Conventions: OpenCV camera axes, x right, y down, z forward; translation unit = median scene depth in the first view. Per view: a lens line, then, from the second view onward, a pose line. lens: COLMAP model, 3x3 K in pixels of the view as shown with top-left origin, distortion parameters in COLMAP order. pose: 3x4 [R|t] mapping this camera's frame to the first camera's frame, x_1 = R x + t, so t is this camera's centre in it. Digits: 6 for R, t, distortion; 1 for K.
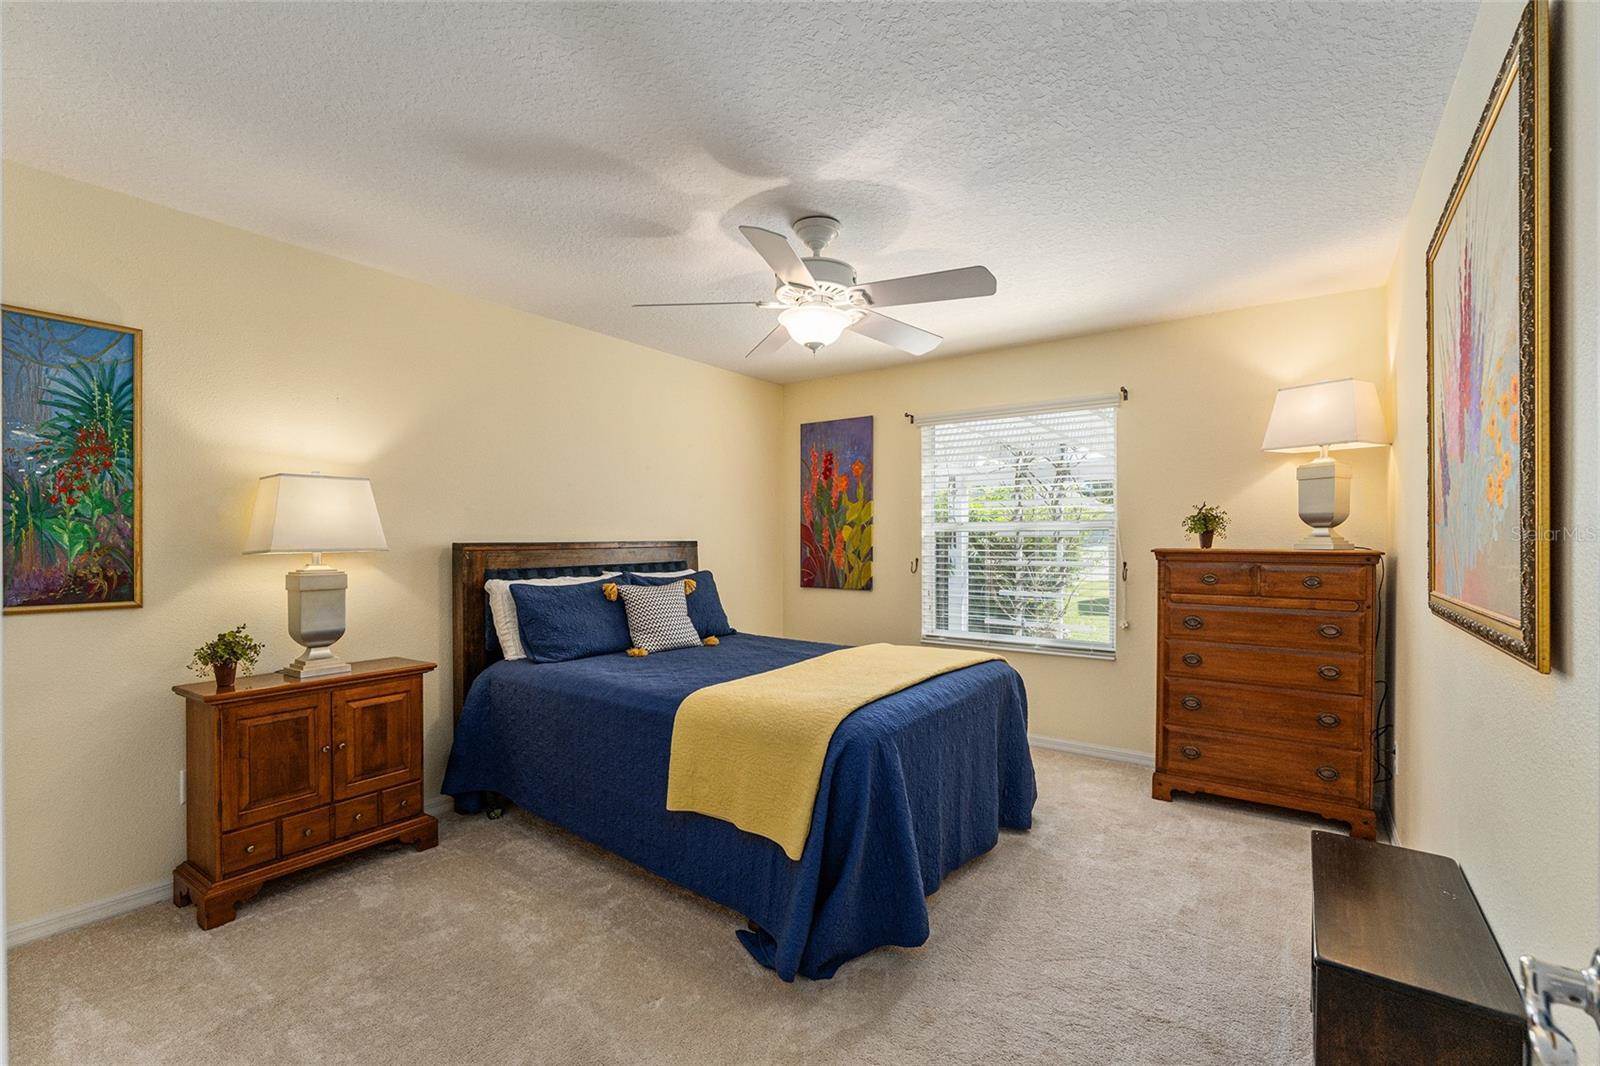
lens RADIAL K [[697.5, 0, 804.0], [0, 697.5, 543.0], [0, 0, 1]] dist [-0.001011, -0.000451]
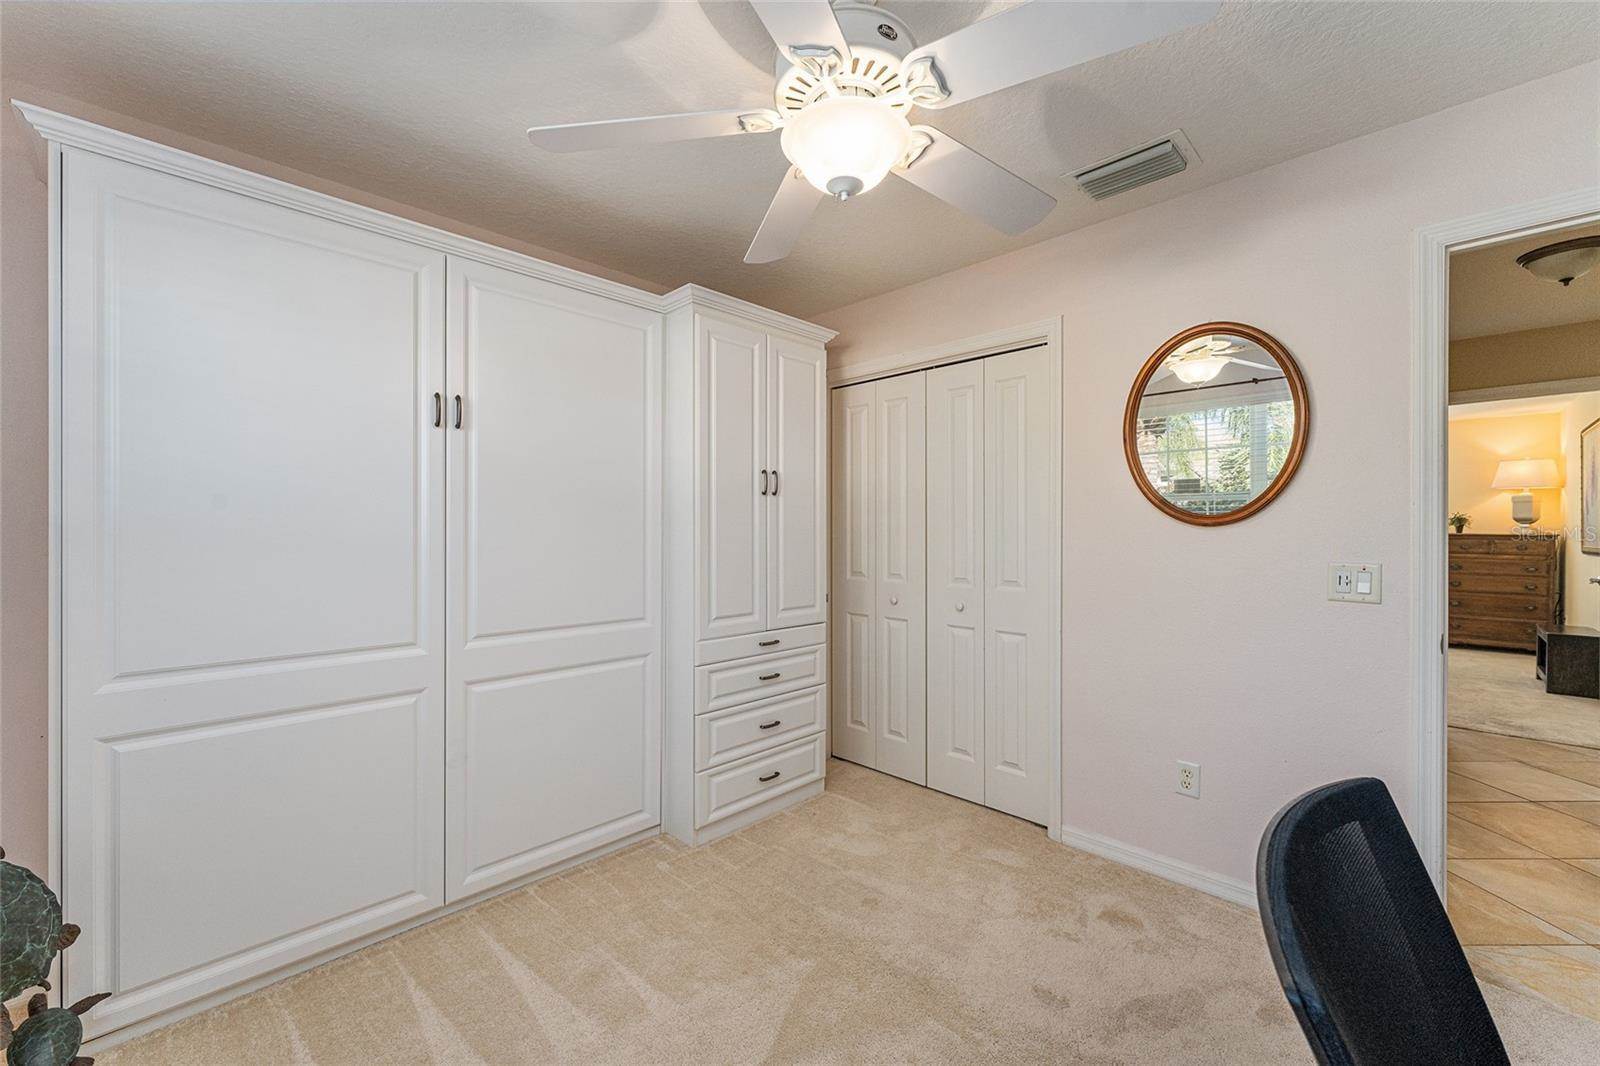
lens RADIAL K [[638.8, 0, 796.9], [0, 638.8, 531.9], [0, 0, 1]] dist [-0.003712, 0.002017]
pose [[0.987086, -0.001343, -0.160183, -1.228788], [0.001638, 0.999997, 0.001710, -0.003250], [0.160180, -0.001950, 0.987086, -1.385582]]
